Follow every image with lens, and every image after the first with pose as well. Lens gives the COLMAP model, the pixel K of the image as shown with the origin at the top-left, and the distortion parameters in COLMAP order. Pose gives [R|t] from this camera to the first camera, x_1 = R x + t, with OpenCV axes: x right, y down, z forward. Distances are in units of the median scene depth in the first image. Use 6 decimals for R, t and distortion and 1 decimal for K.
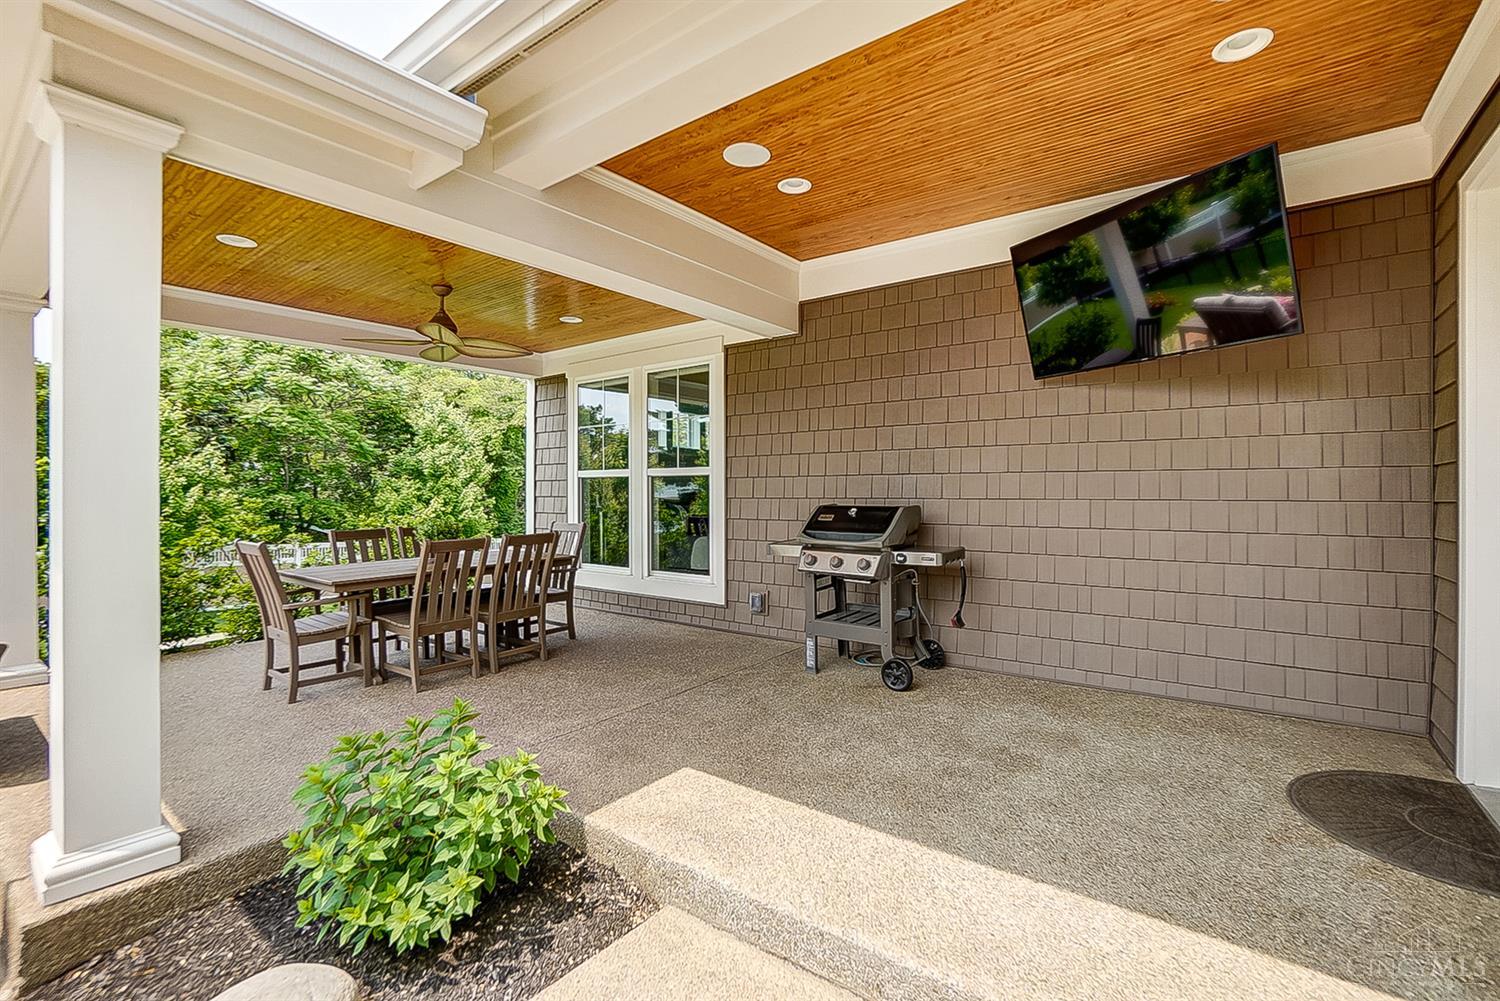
lens RADIAL K [[657.0, 0, 748.5], [0, 657.0, 489.0], [0, 0, 1]] dist [-0.015319, 0.001885]
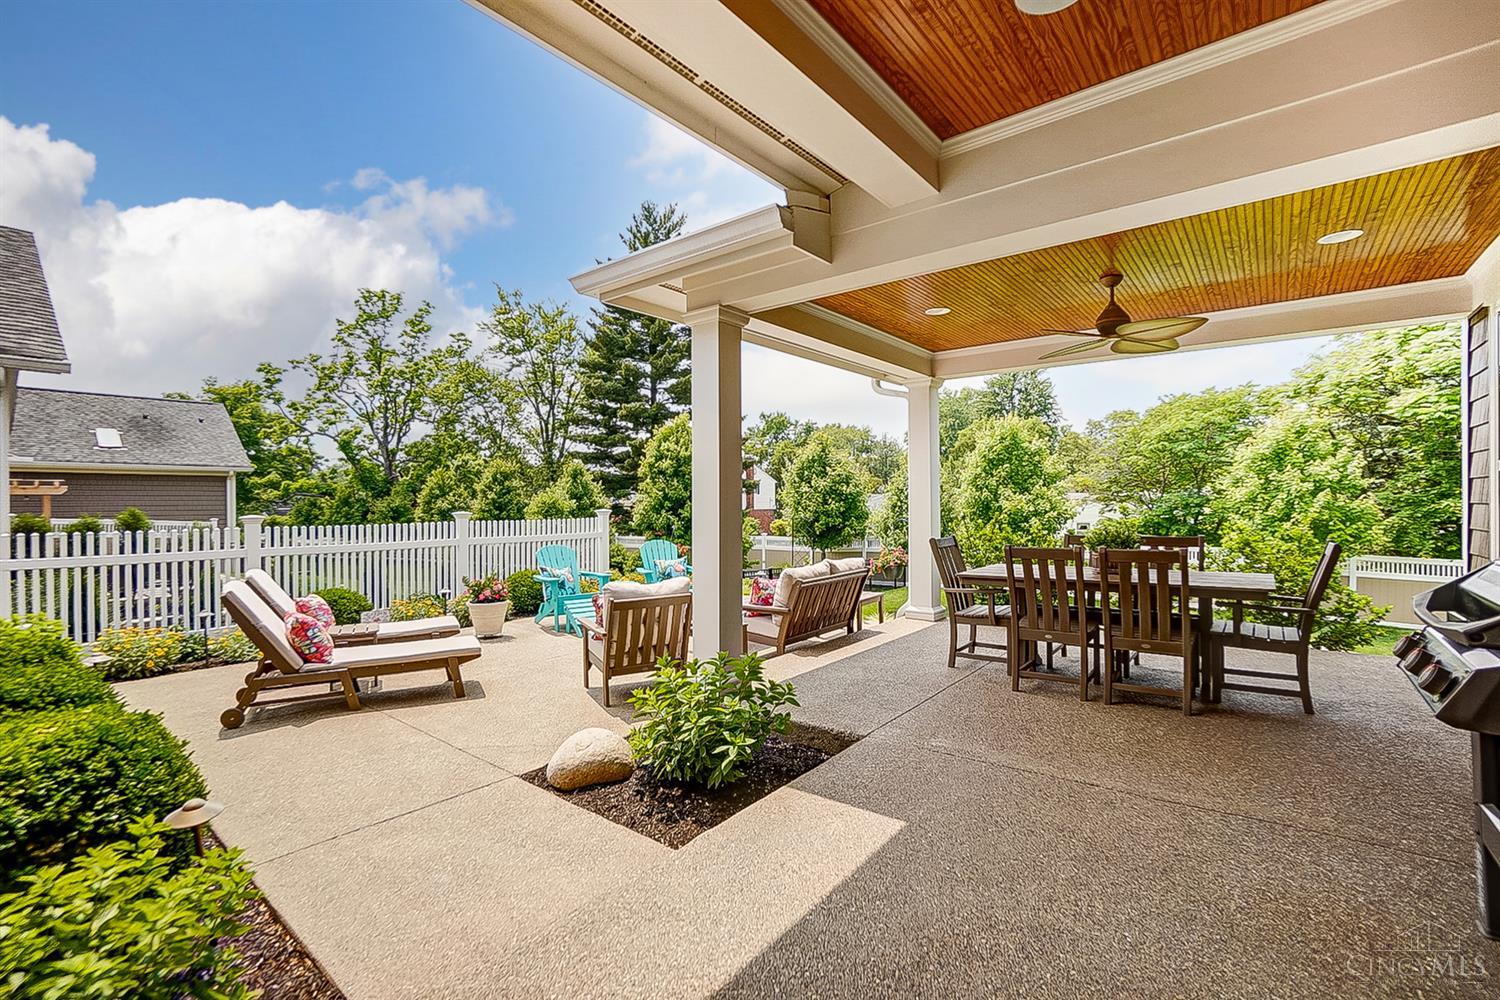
lens RADIAL K [[657.0, 0, 746.9], [0, 657.0, 503.2], [0, 0, 1]] dist [-0.015319, 0.001885]
pose [[0.030179, 0.002818, -0.999541, 0.349407], [0.012338, 0.999919, 0.003192, 0.000603], [0.999468, -0.012428, 0.030142, 0.357867]]
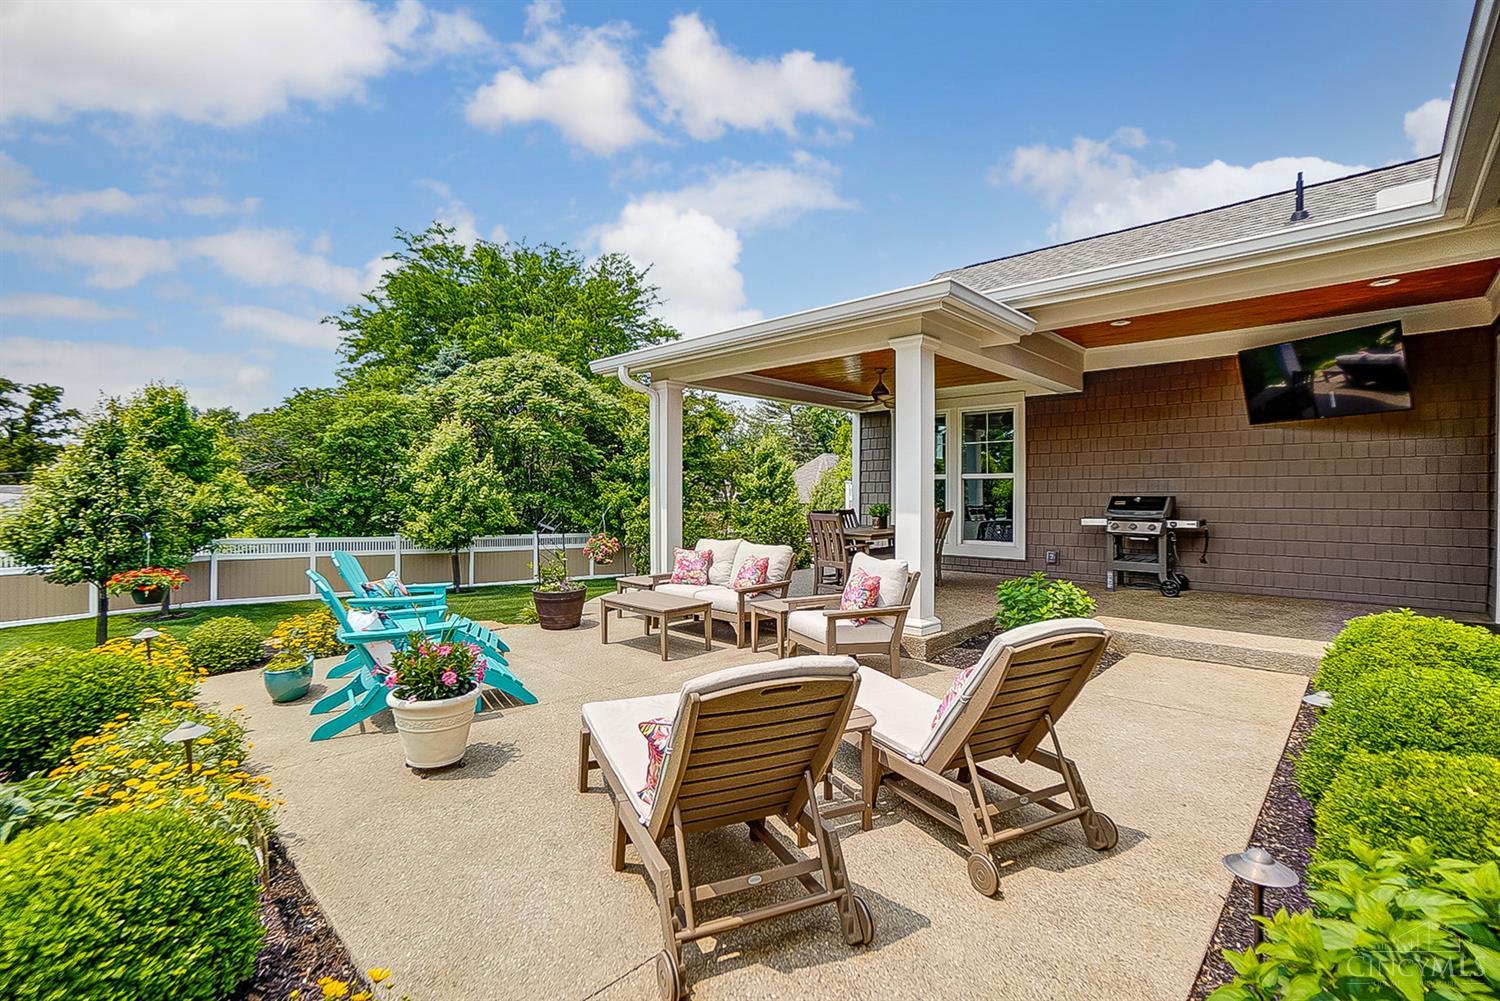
lens RADIAL K [[657.0, 0, 750.8], [0, 657.0, 504.4], [0, 0, 1]] dist [-0.015319, 0.001885]
pose [[0.995315, 0.004996, -0.096555, -0.692638], [-0.003292, 0.999836, 0.017802, 0.020806], [0.096628, -0.017401, 0.995168, -0.829494]]
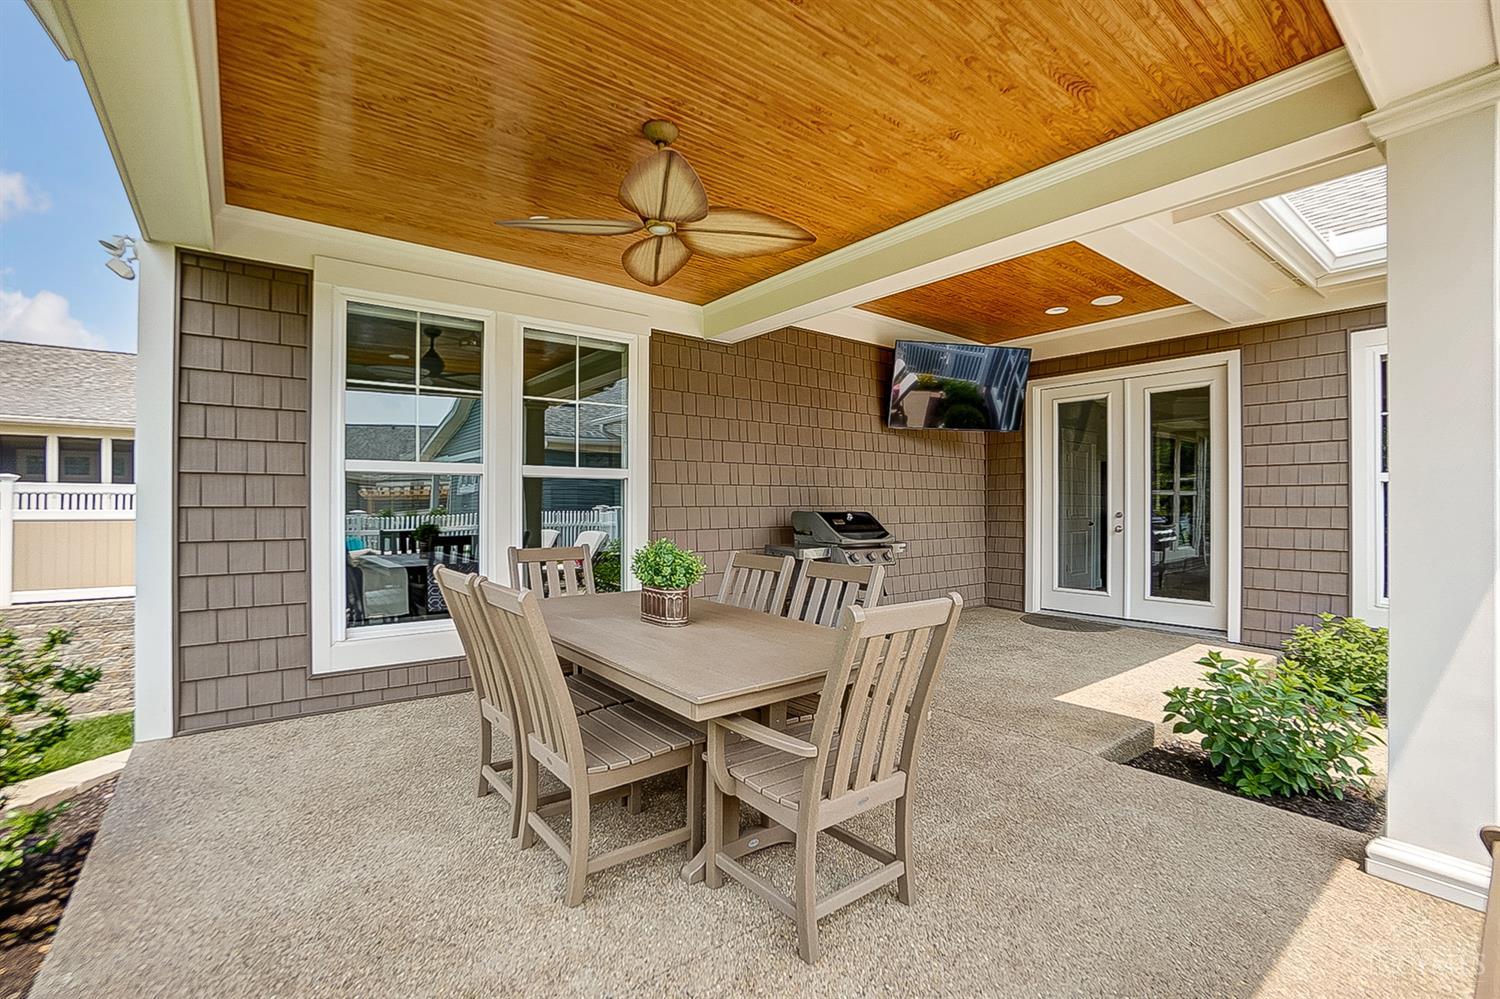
lens RADIAL K [[657.0, 0, 753.7], [0, 657.0, 497.4], [0, 0, 1]] dist [-0.015319, 0.001885]
pose [[0.269993, 0.002193, 0.962860, -1.051448], [-0.010522, 0.999944, 0.000673, -0.001037], [-0.962805, -0.010313, 0.270001, 0.806188]]
